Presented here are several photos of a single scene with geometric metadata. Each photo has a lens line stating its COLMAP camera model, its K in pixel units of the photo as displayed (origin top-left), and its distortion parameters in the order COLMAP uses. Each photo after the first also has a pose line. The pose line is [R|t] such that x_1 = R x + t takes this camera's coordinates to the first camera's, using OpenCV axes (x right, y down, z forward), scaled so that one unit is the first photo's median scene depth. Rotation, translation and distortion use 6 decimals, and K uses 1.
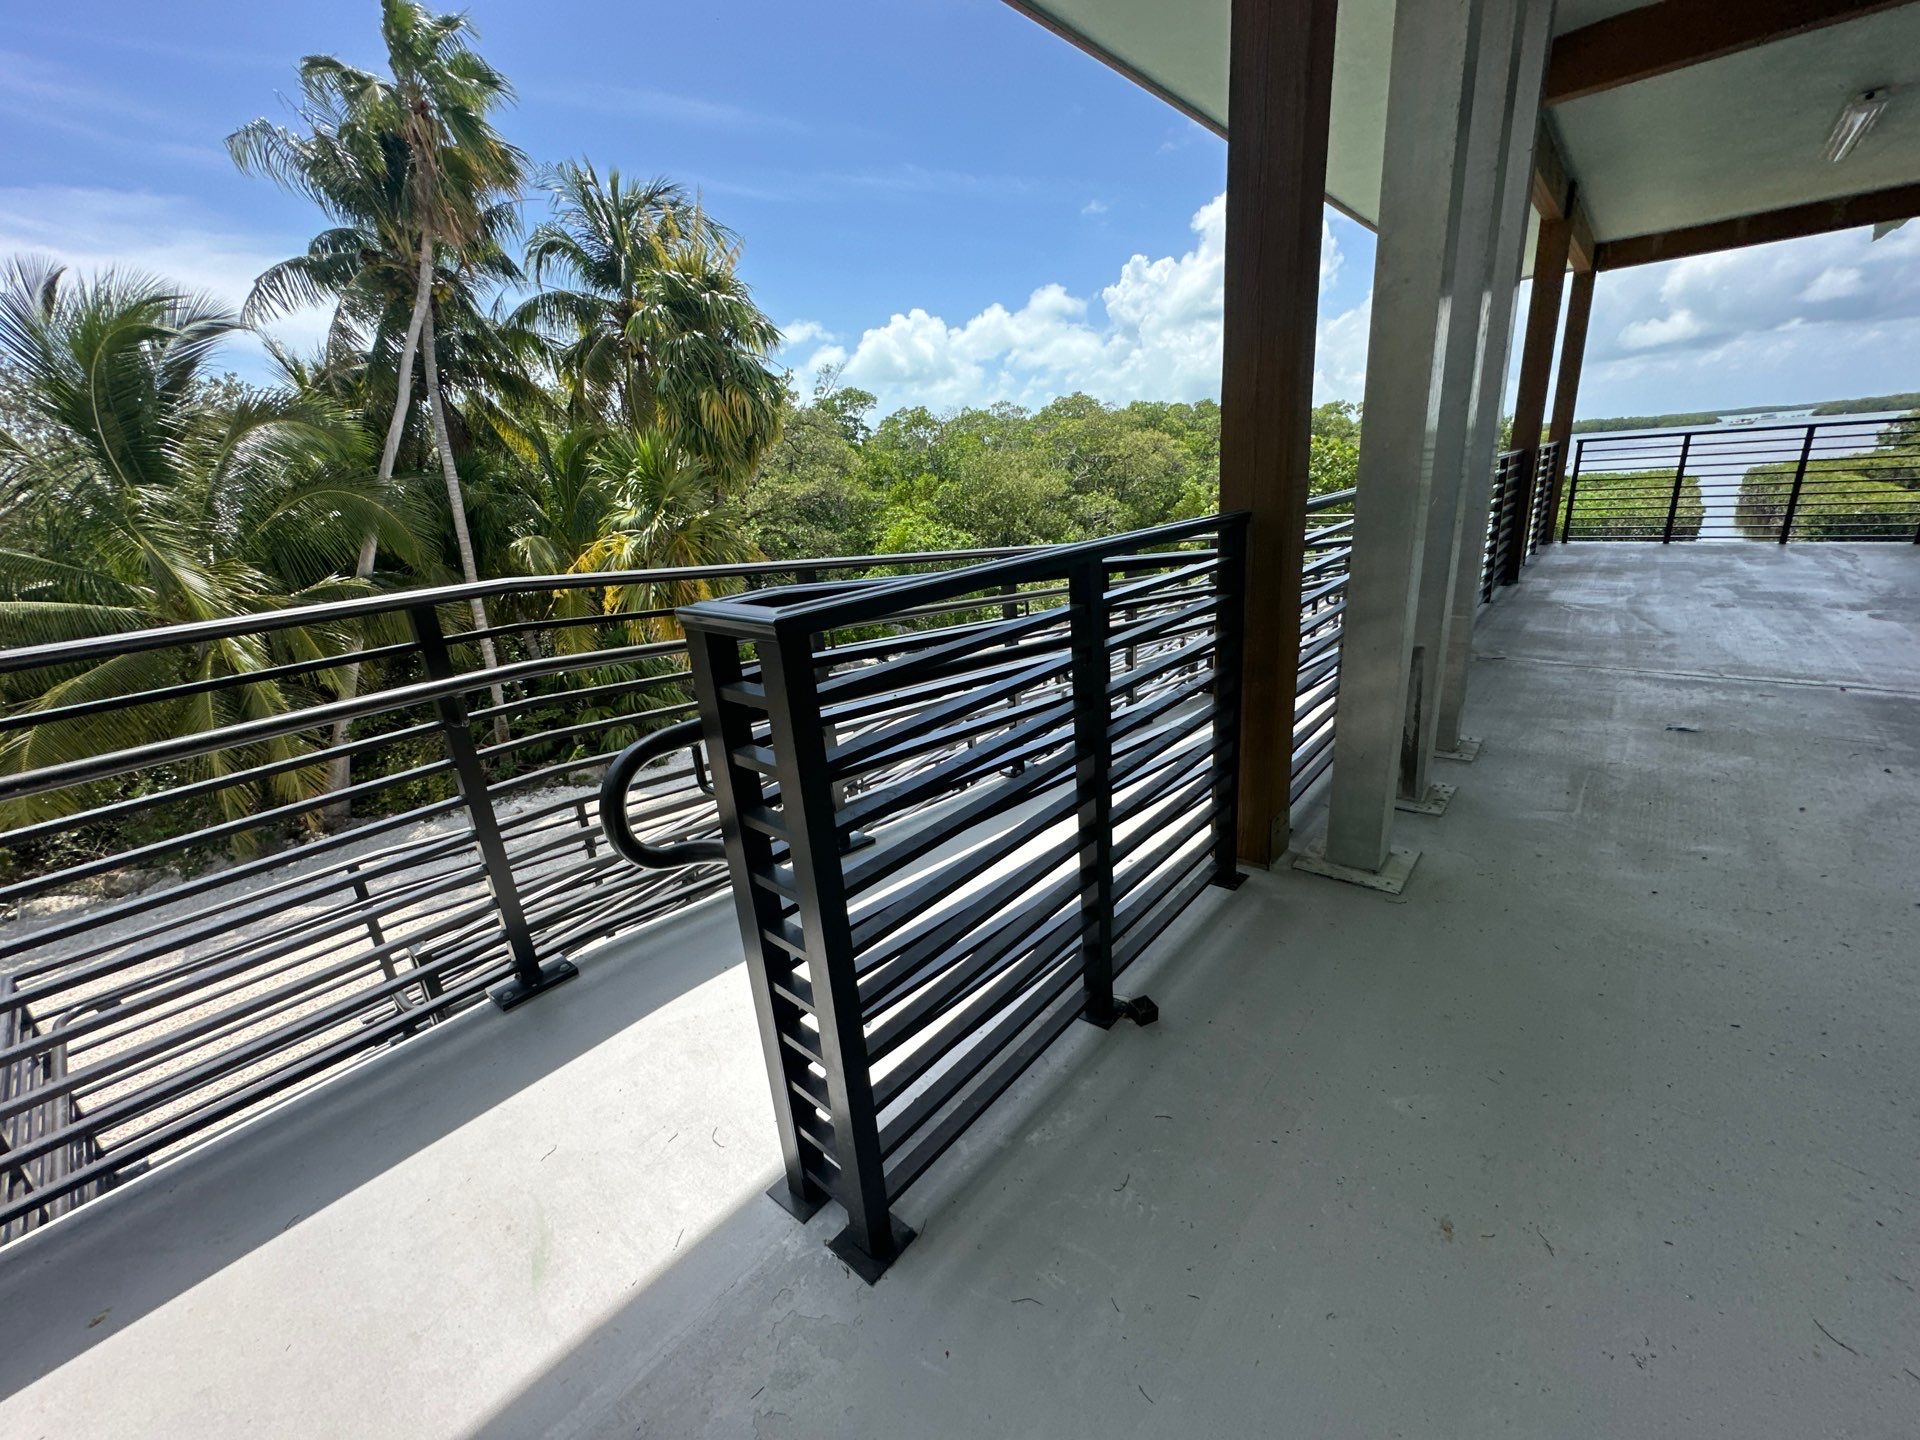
lens RADIAL K [[764.2, 0, 954.3], [0, 764.2, 723.8], [0, 0, 1]] dist [-0.006295, 0.000904]
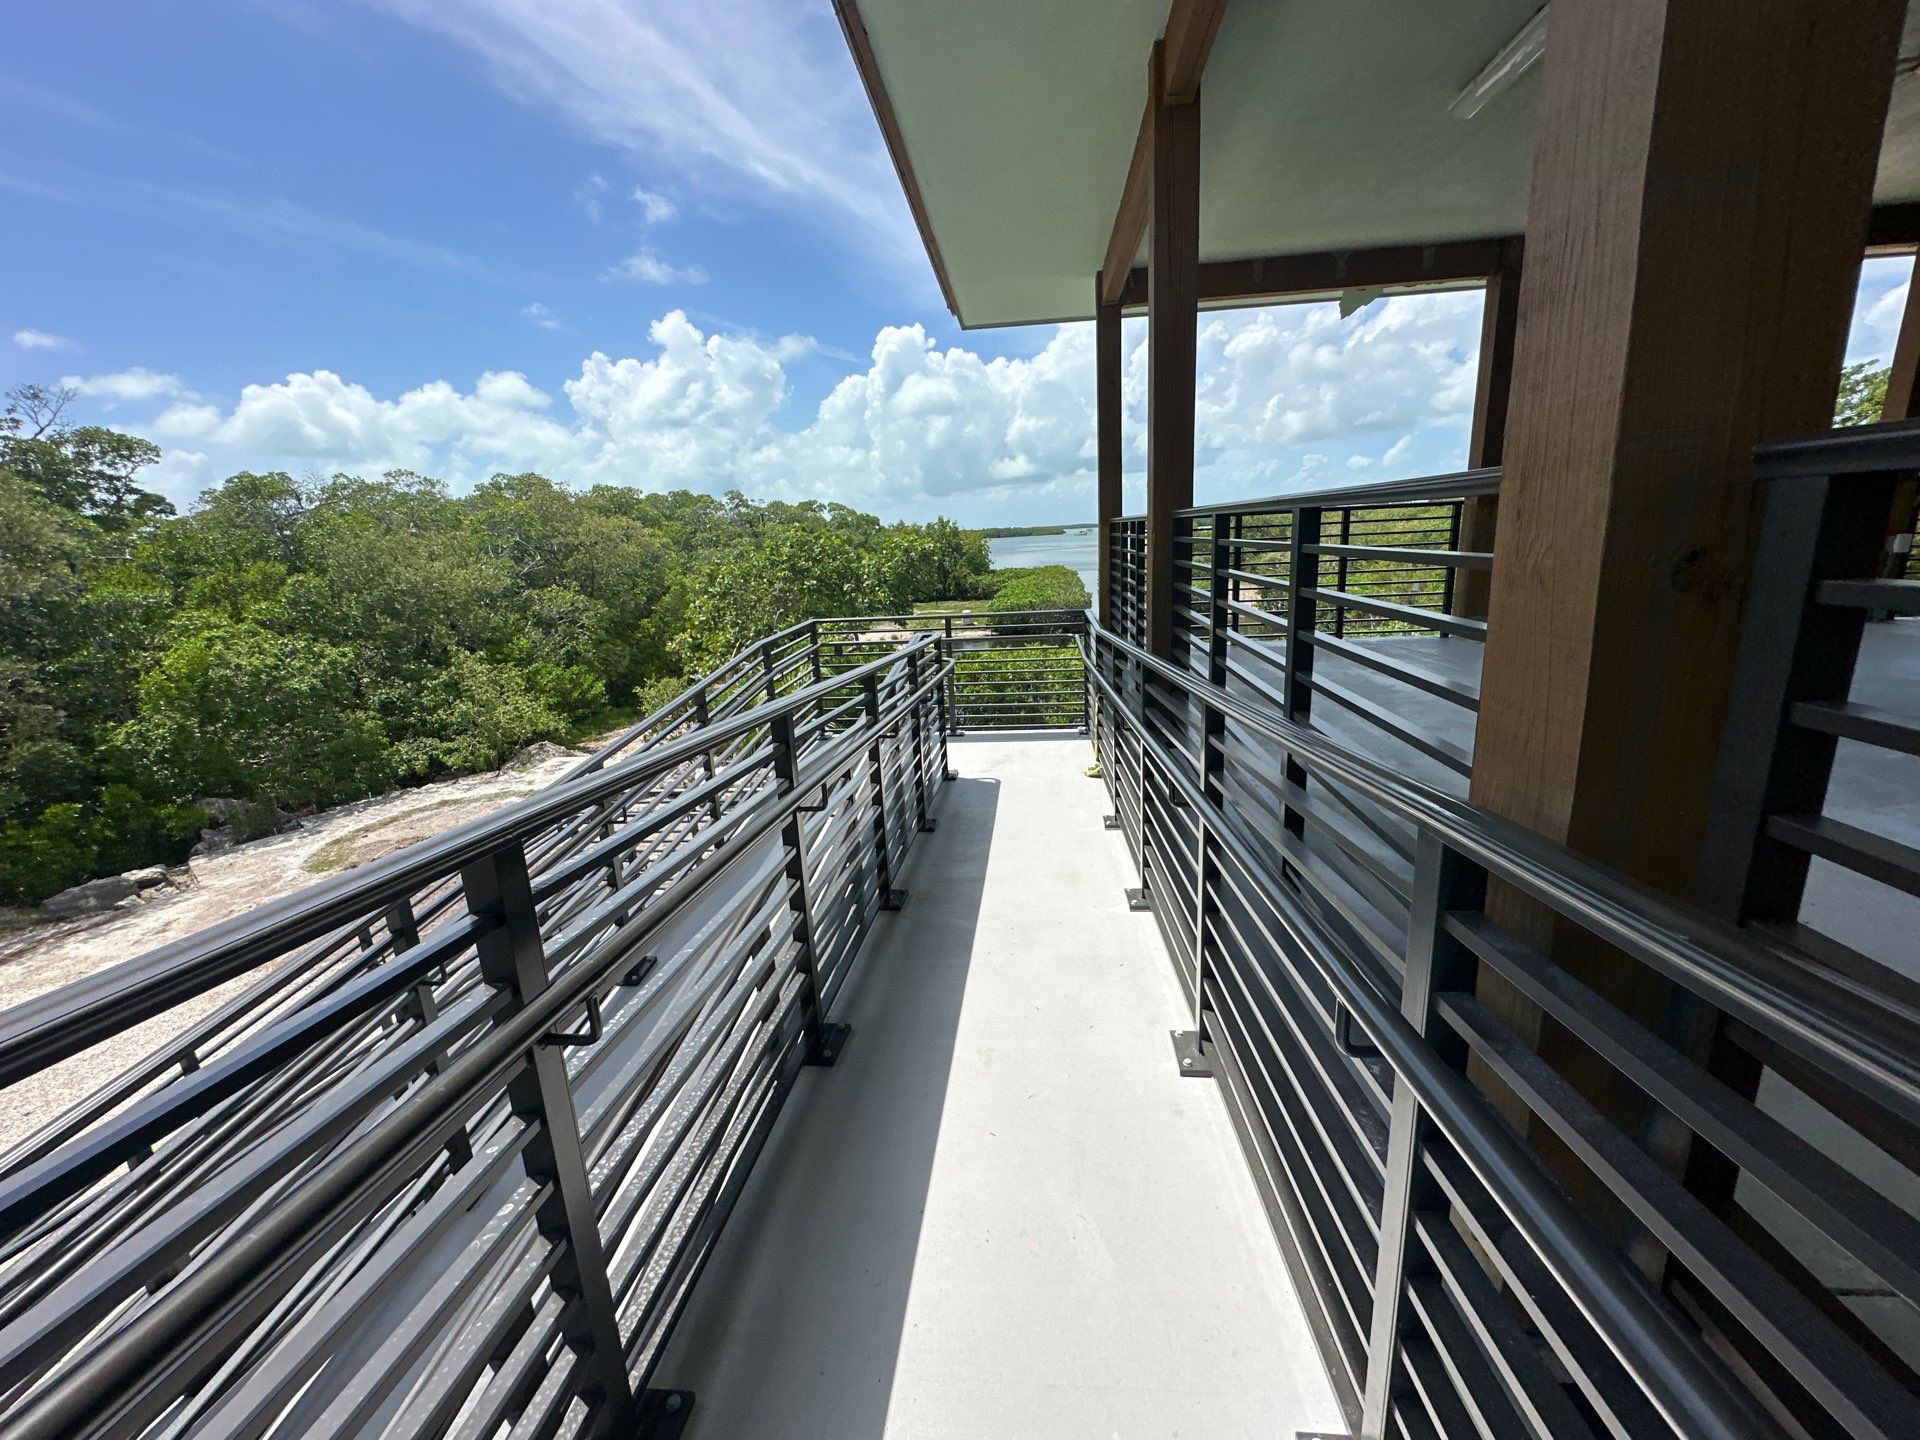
lens RADIAL K [[764.2, 0, 923.1], [0, 764.2, 717.9], [0, 0, 1]] dist [-0.006295, 0.000904]
pose [[0.834186, -0.100678, 0.542215, 0.109419], [0.165933, 0.983455, -0.072678, -0.080042], [-0.525927, 0.150598, 0.837091, 0.260038]]
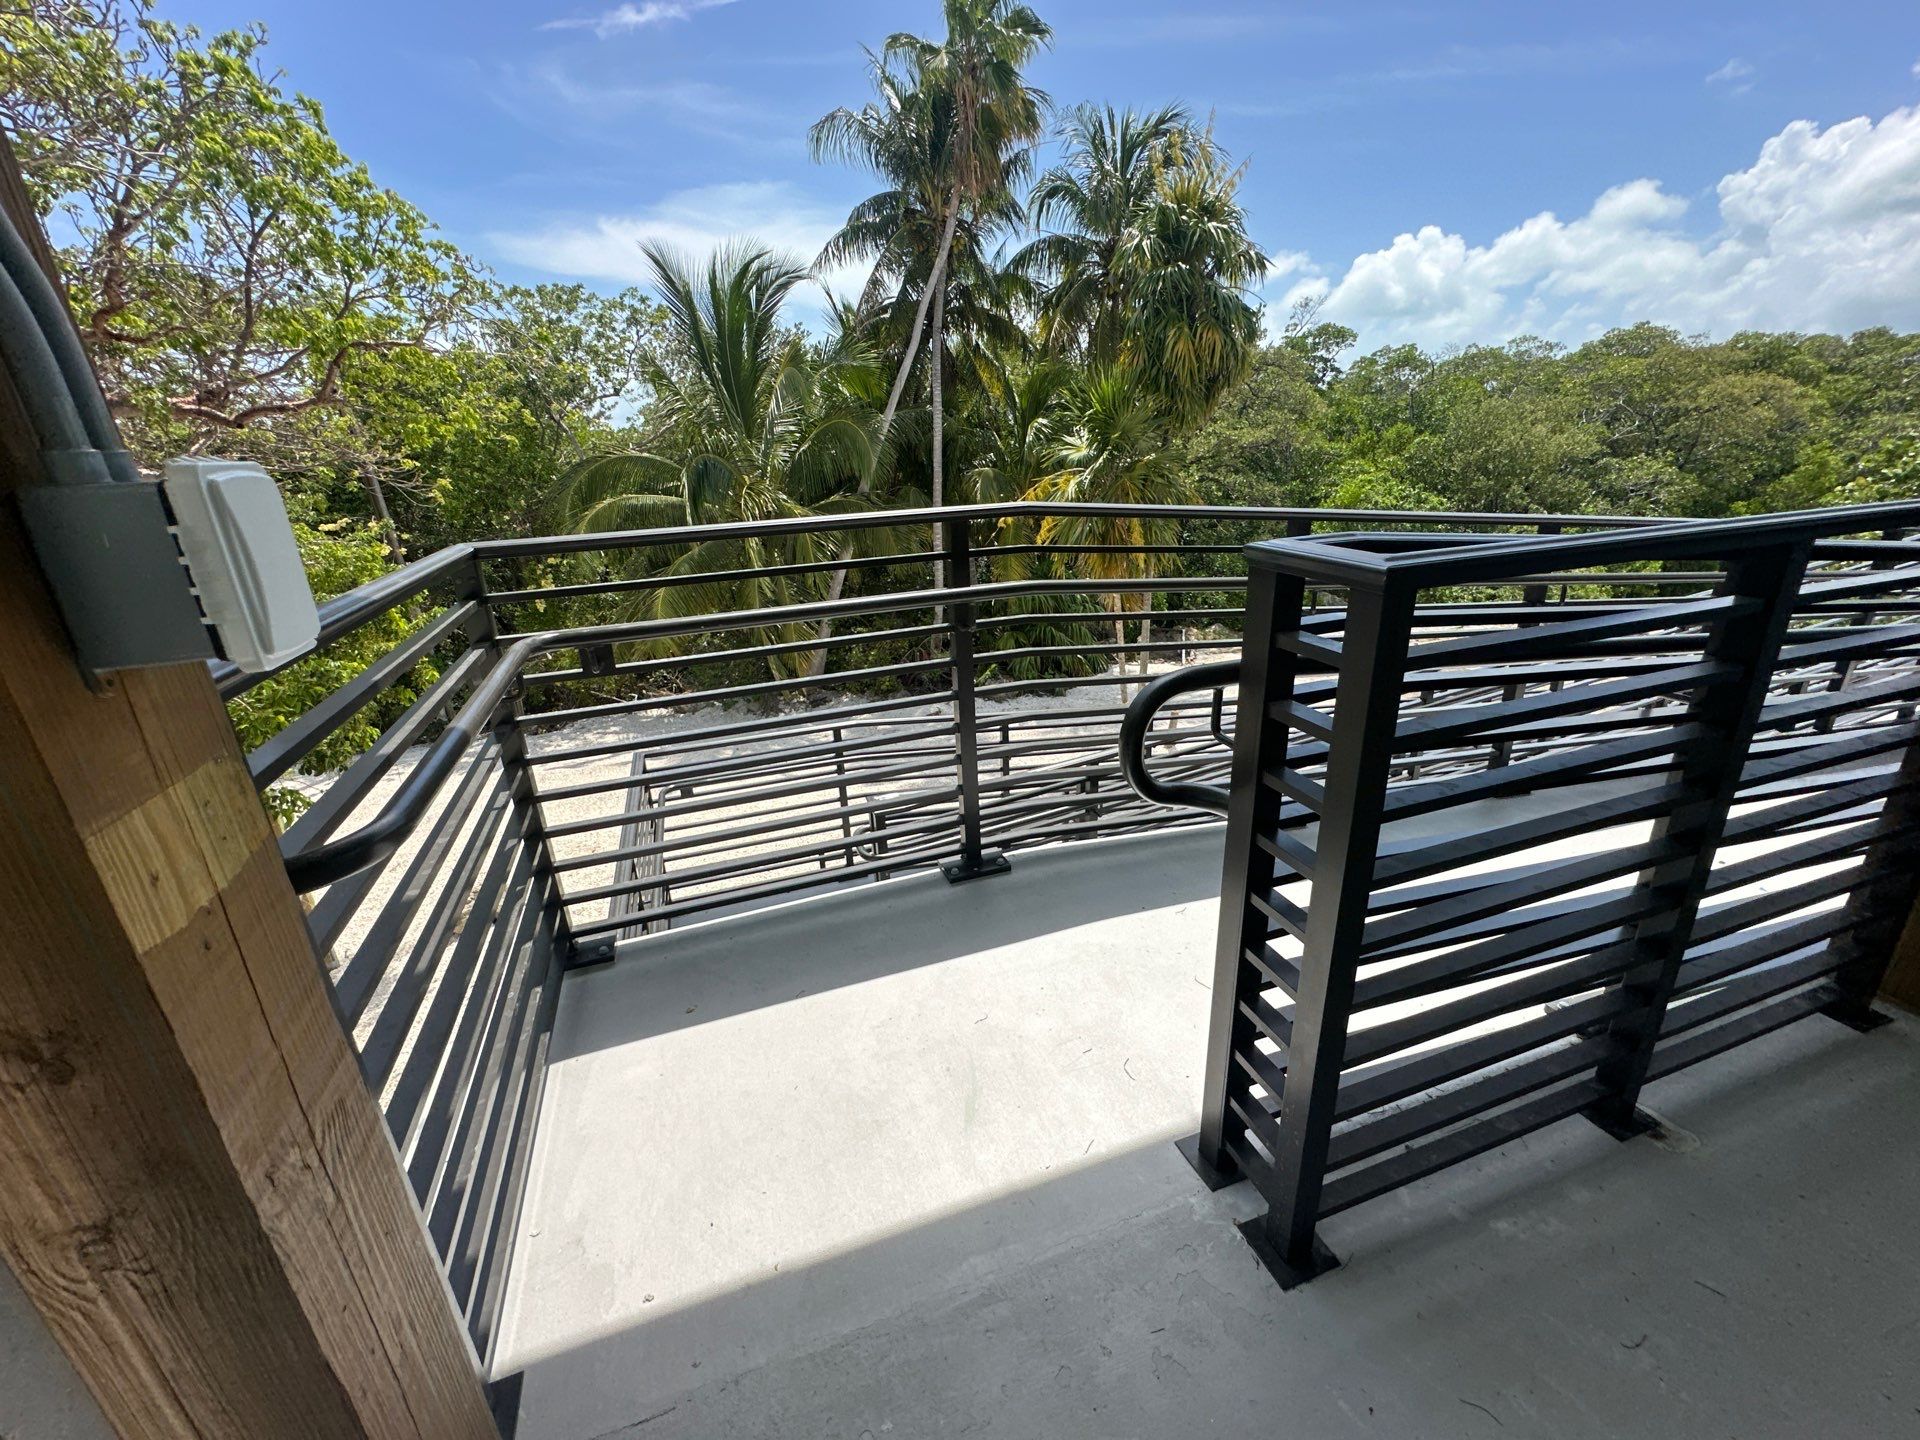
lens RADIAL K [[764.2, 0, 954.9], [0, 764.2, 723.1], [0, 0, 1]] dist [-0.006295, 0.000904]
pose [[0.865113, 0.210090, -0.455457, -0.015751], [-0.180681, 0.977621, 0.107757, 0.002499], [0.467903, -0.010929, 0.883712, -0.000712]]
